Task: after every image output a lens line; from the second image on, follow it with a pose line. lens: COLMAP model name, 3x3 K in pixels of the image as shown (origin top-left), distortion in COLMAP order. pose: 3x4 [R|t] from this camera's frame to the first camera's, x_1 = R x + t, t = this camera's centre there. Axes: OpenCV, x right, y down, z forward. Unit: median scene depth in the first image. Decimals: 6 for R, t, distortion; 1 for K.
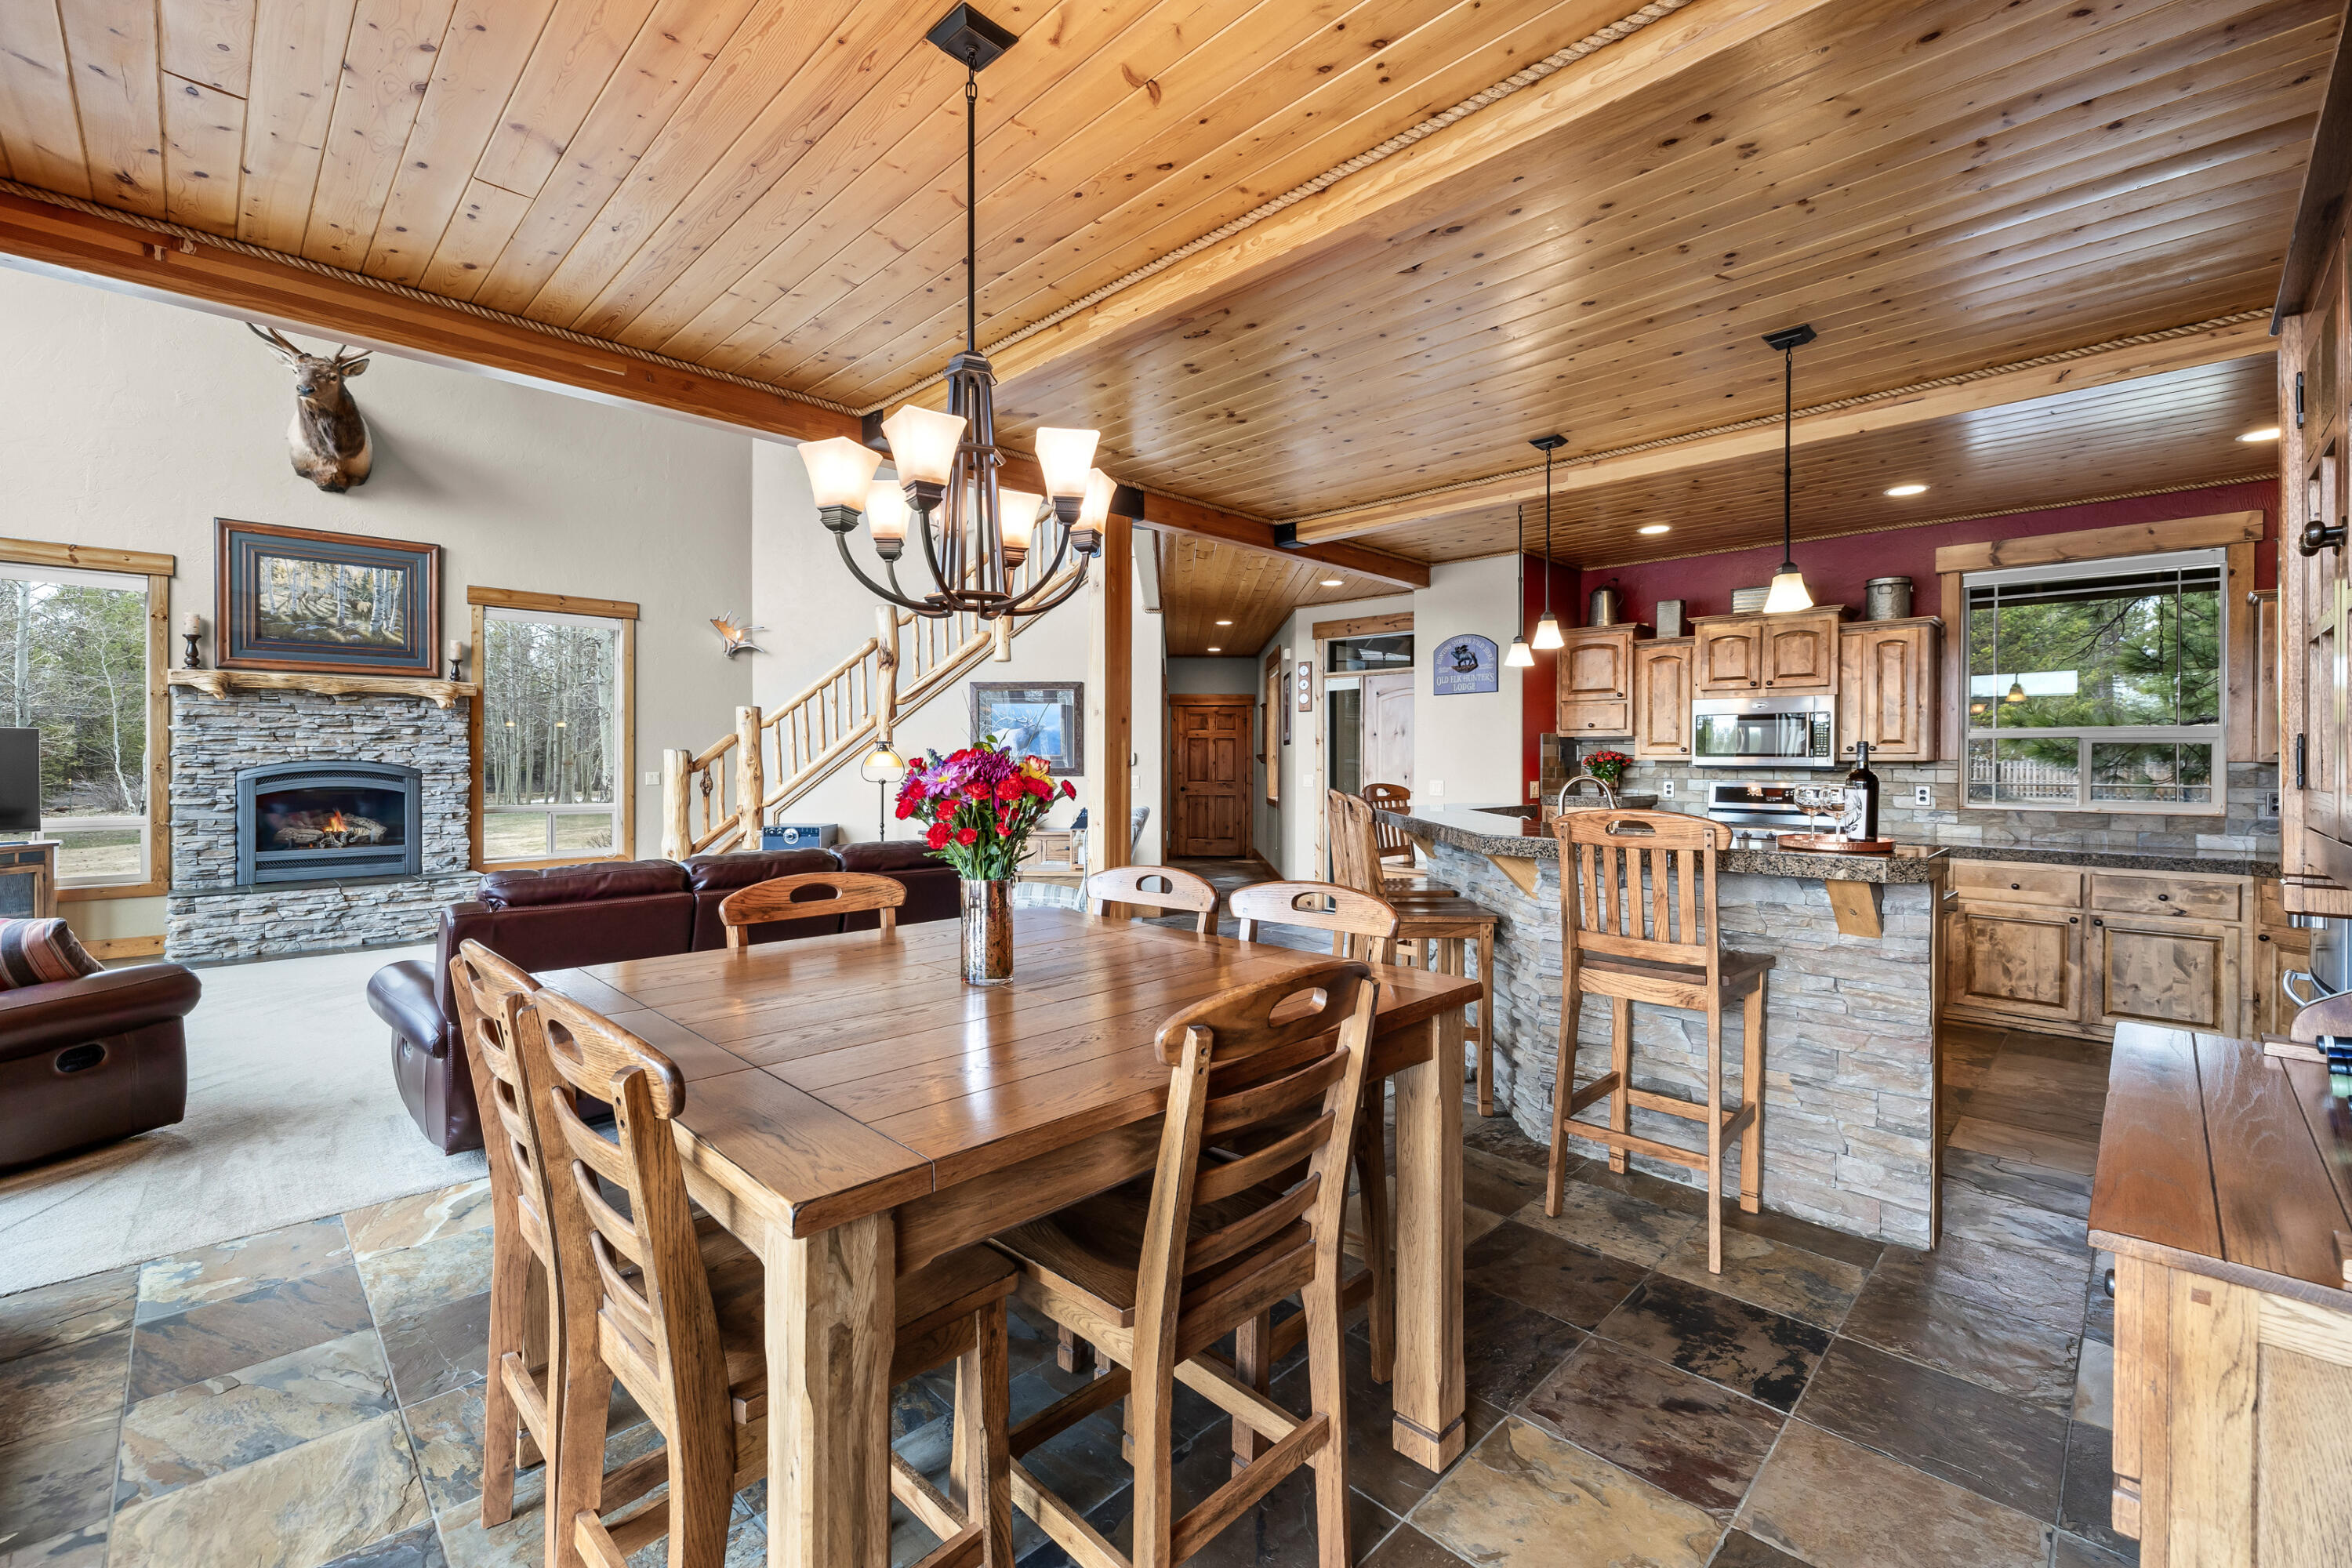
lens RADIAL K [[979.8, 0, 1169.0], [0, 979.8, 762.1], [0, 0, 1]] dist [0.002797, -0.000455]
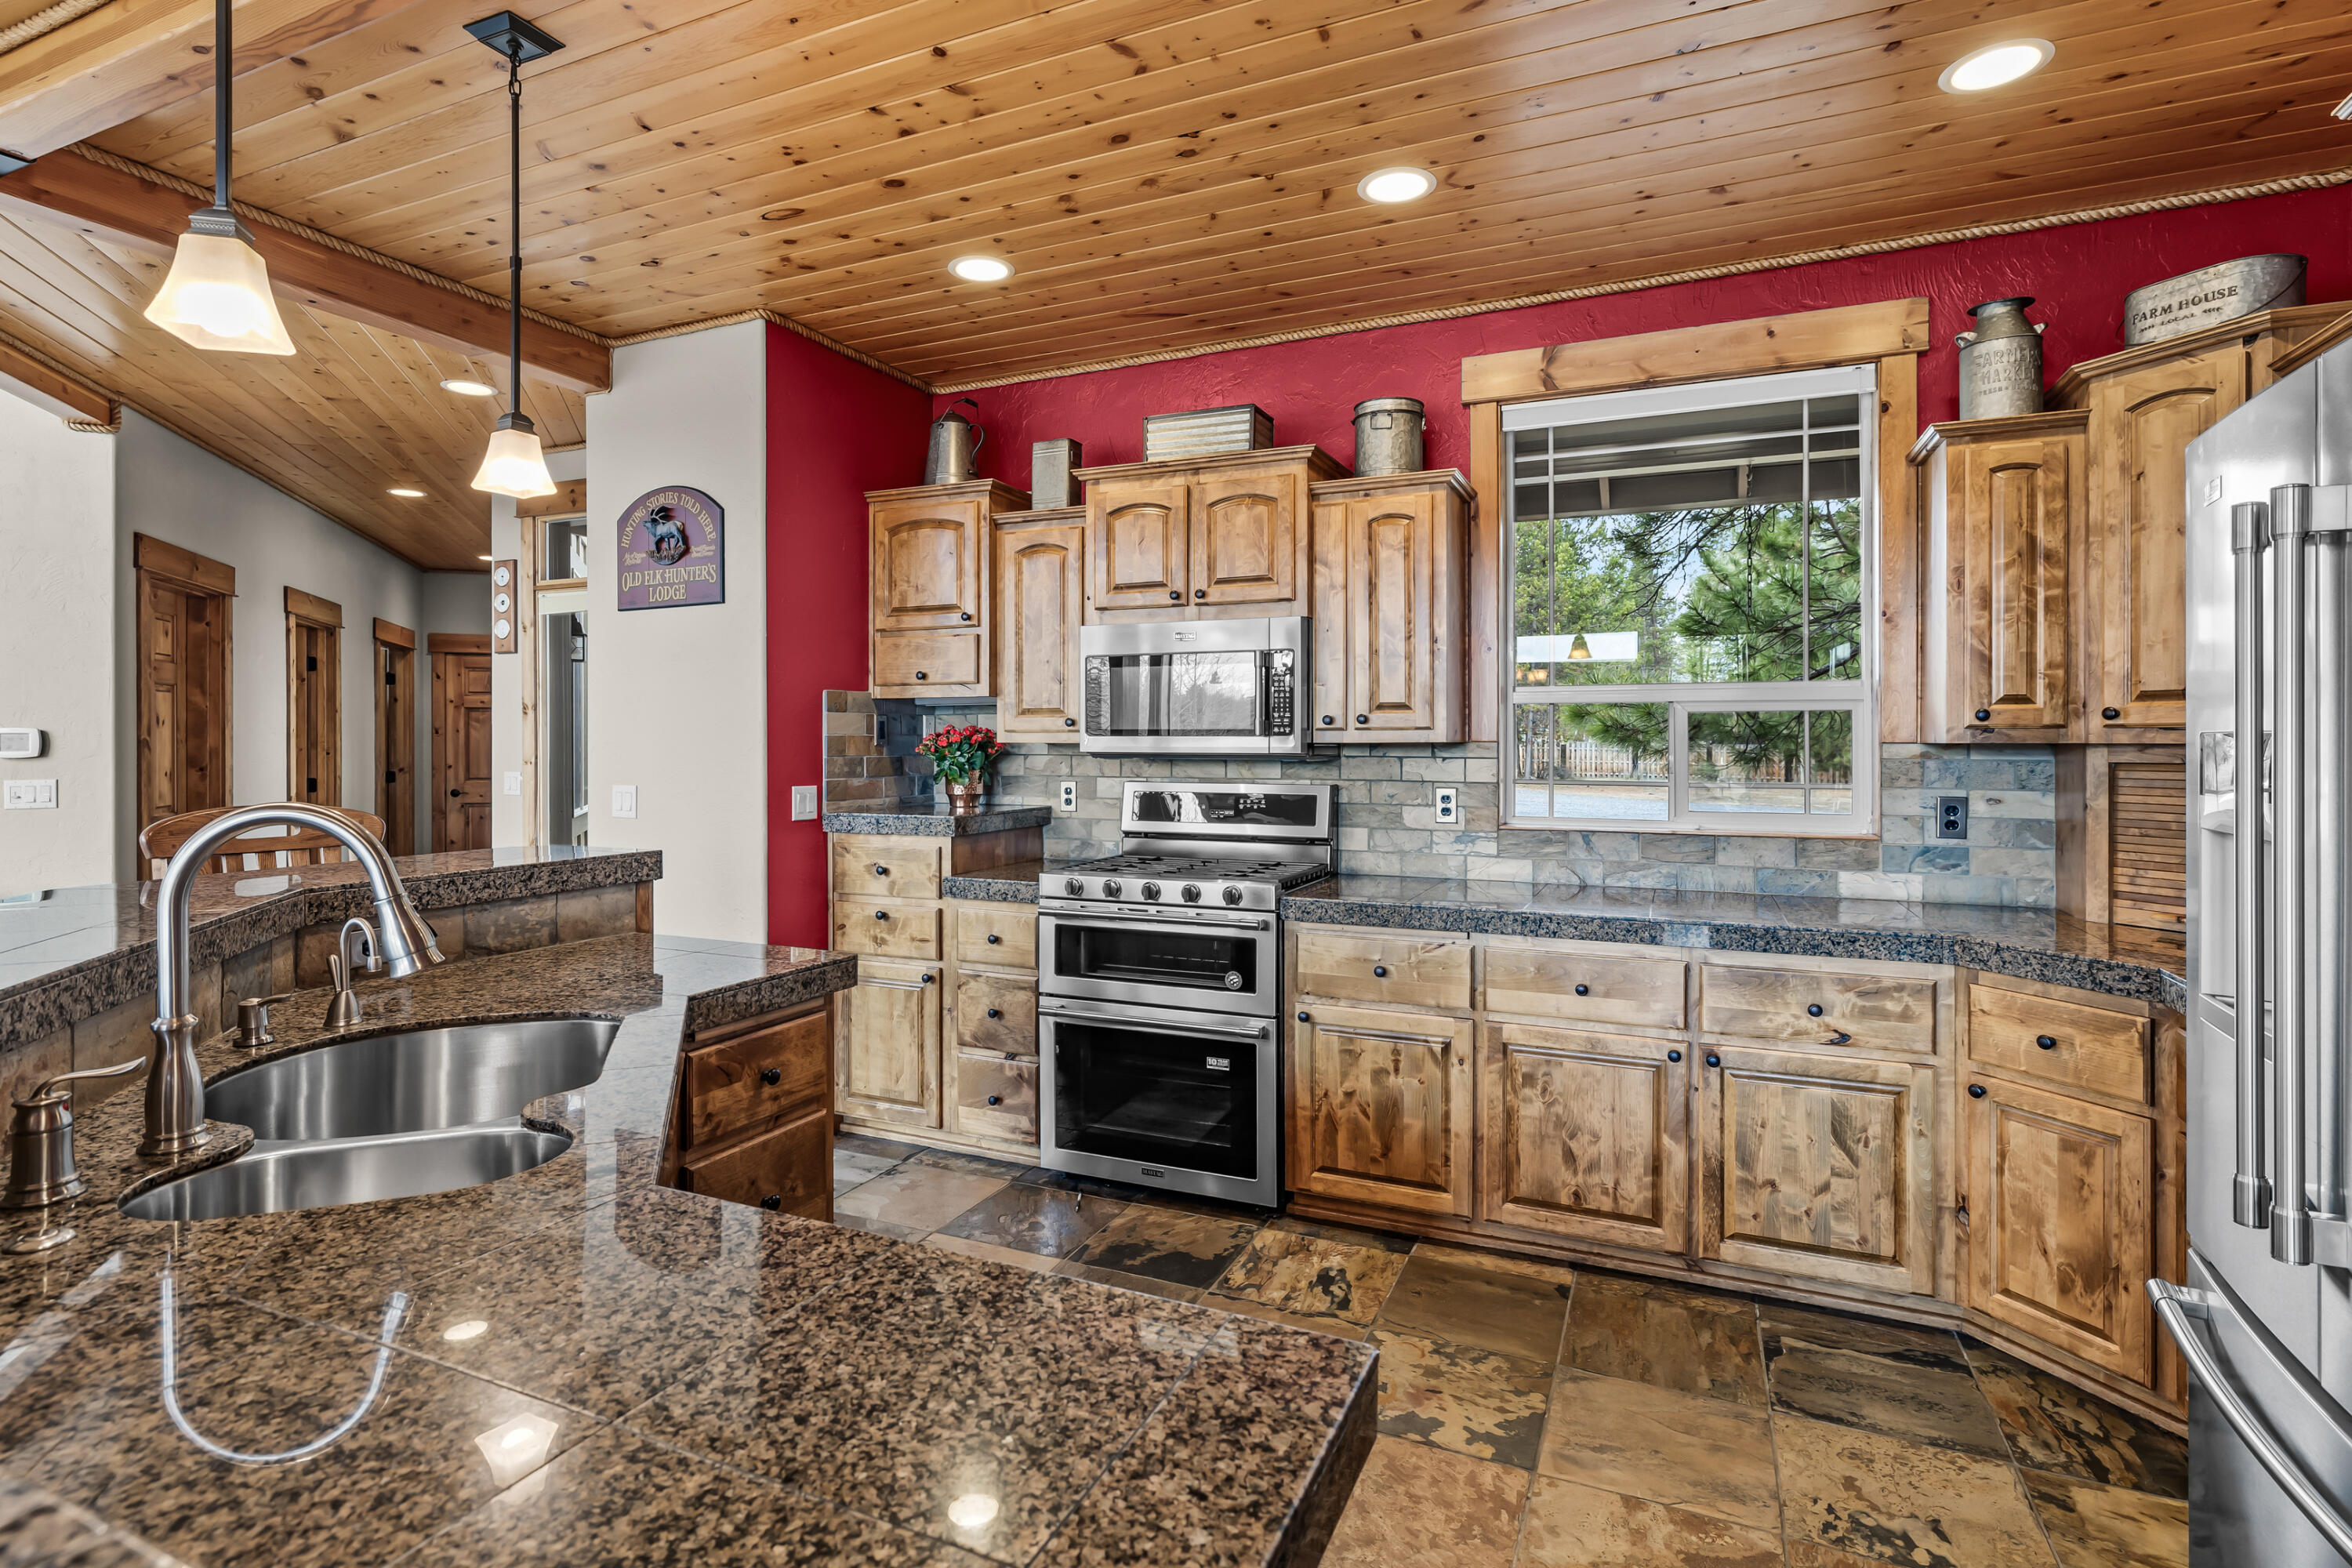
lens RADIAL K [[1155.5, 0, 1161.9], [0, 1155.5, 737.1], [0, 0, 1]] dist [-0.003636, -0.000177]
pose [[0.933902, -0.002017, 0.357524, 0.332852], [0.004549, 0.999970, -0.006240, -0.000825], [-0.357501, 0.007454, 0.933883, 0.387162]]
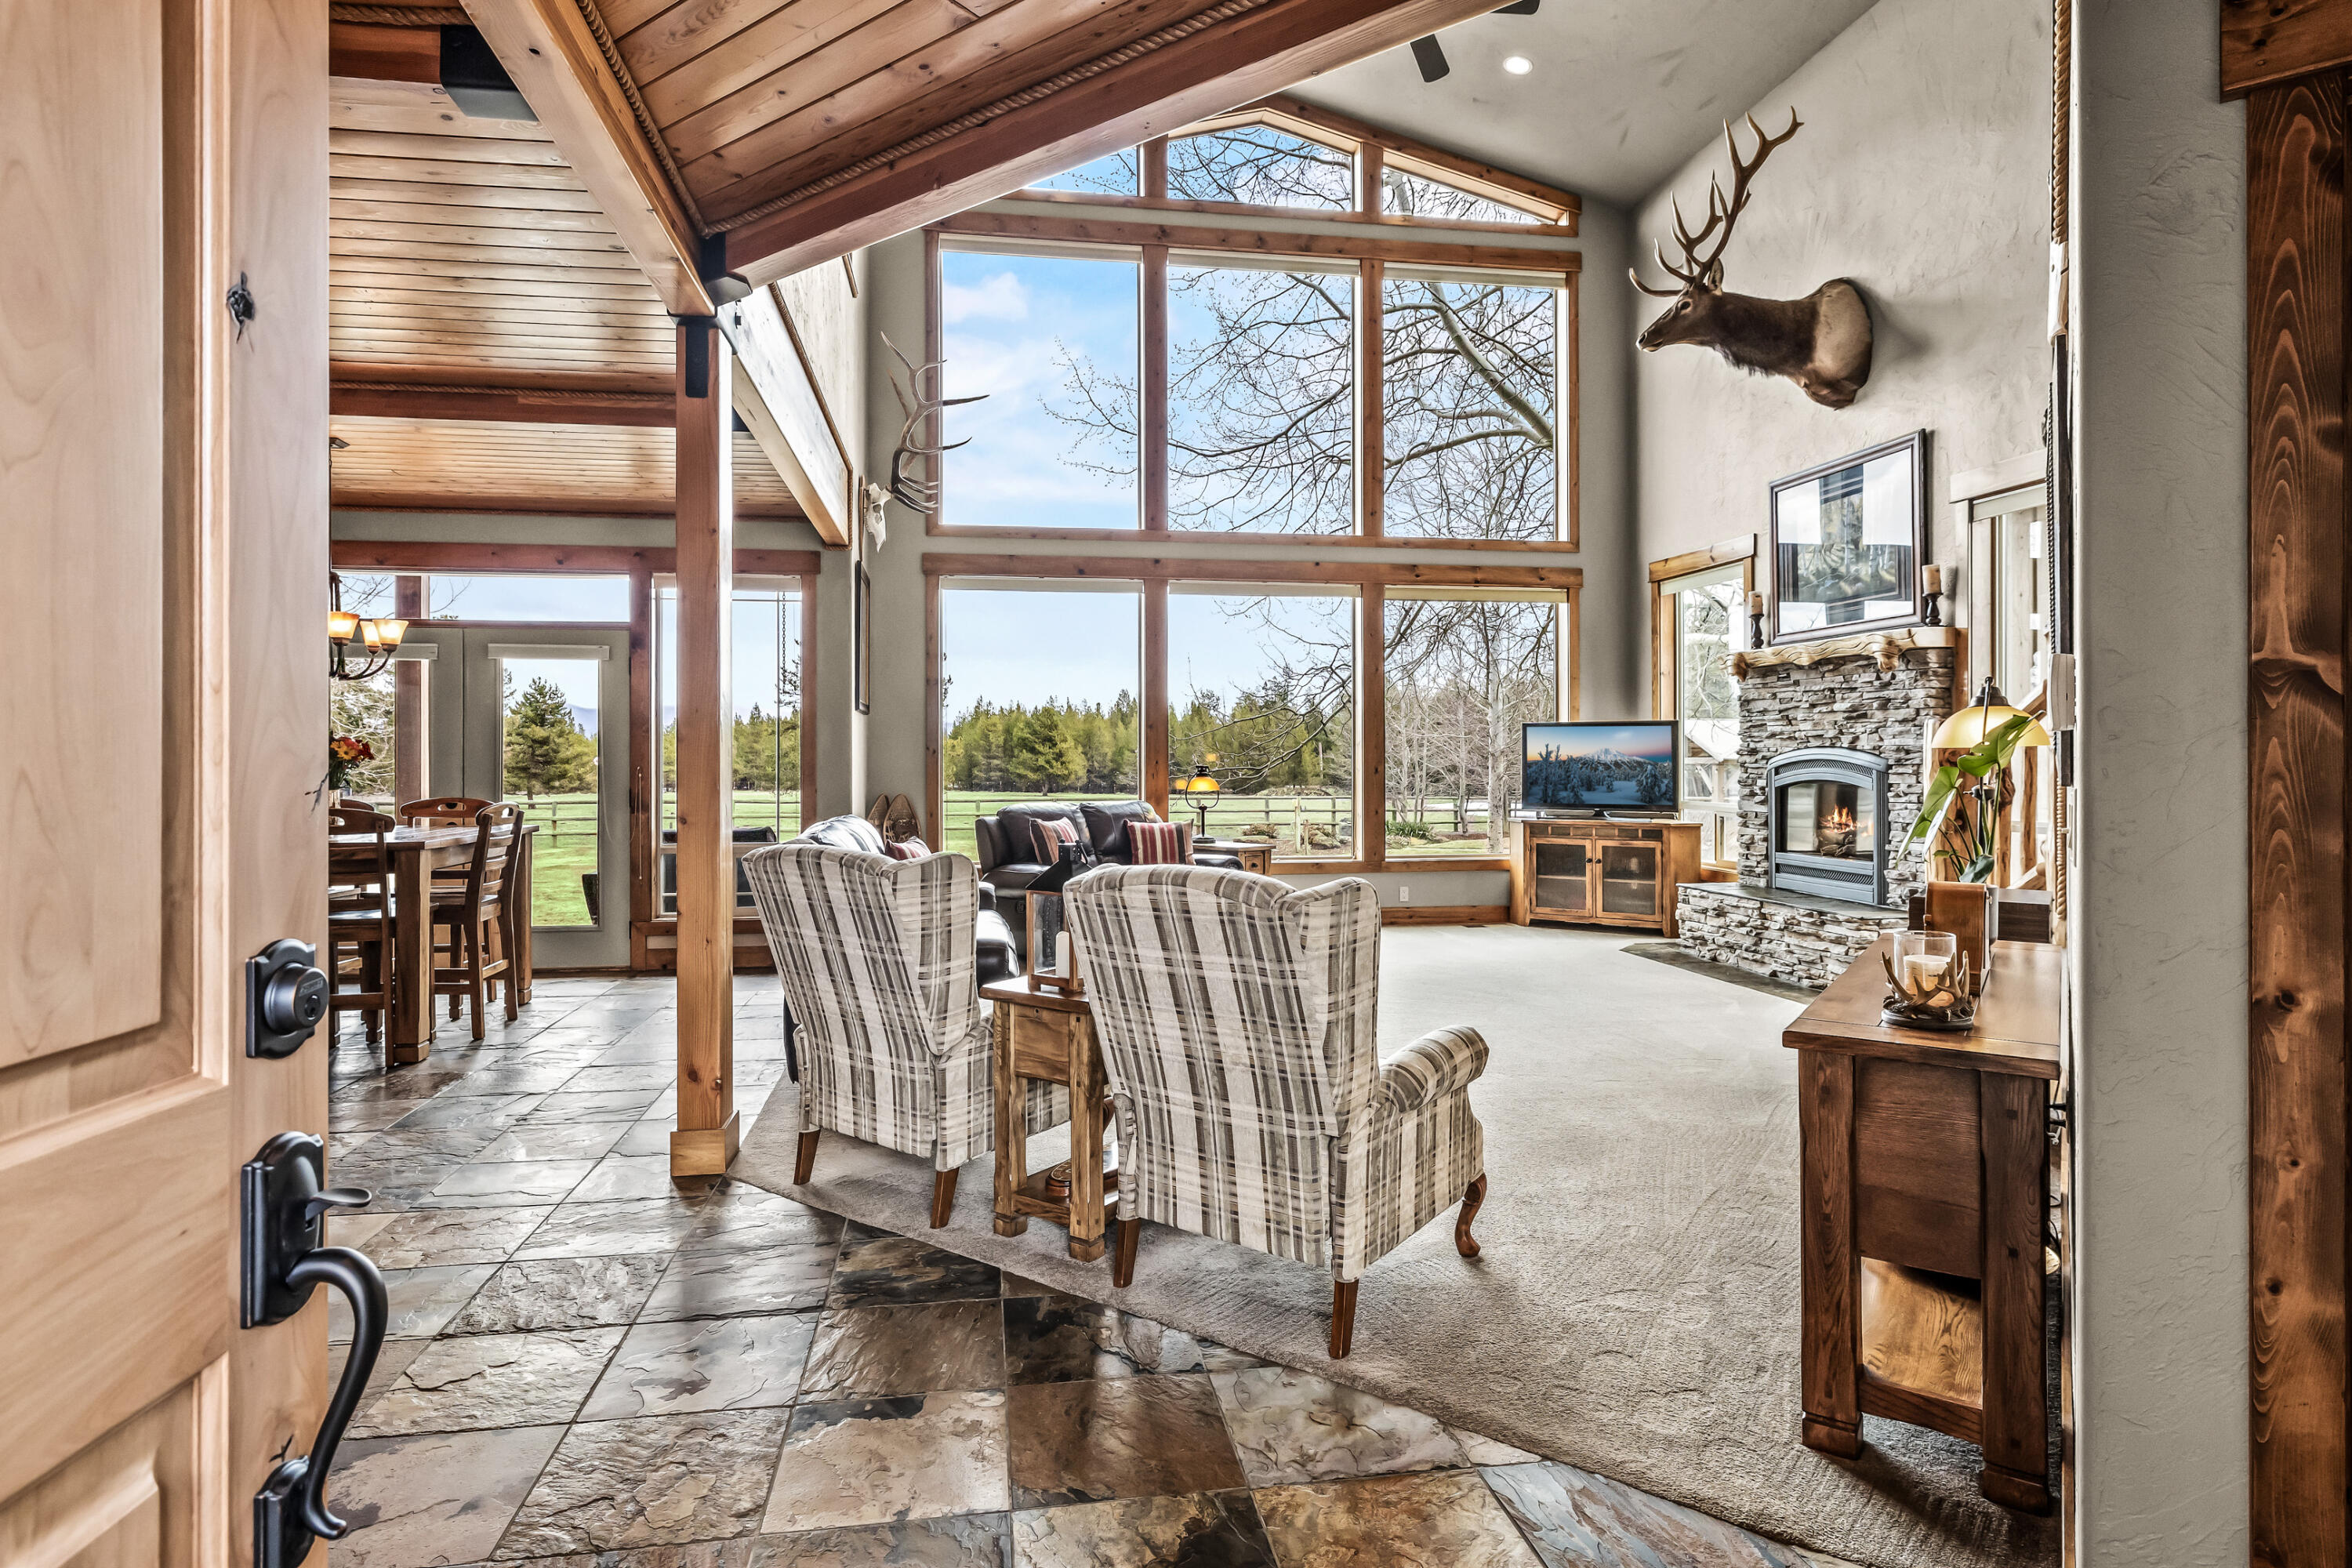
lens RADIAL K [[1234.0, 0, 1161.9], [0, 1234.0, 757.9], [0, 0, 1]] dist [-0.011289, 0.000483]
pose [[-0.585263, -0.002047, -0.810841, 0.299202], [-0.003216, 0.999995, -0.000203, 0.010035], [0.810837, 0.002489, -0.585267, 1.260012]]
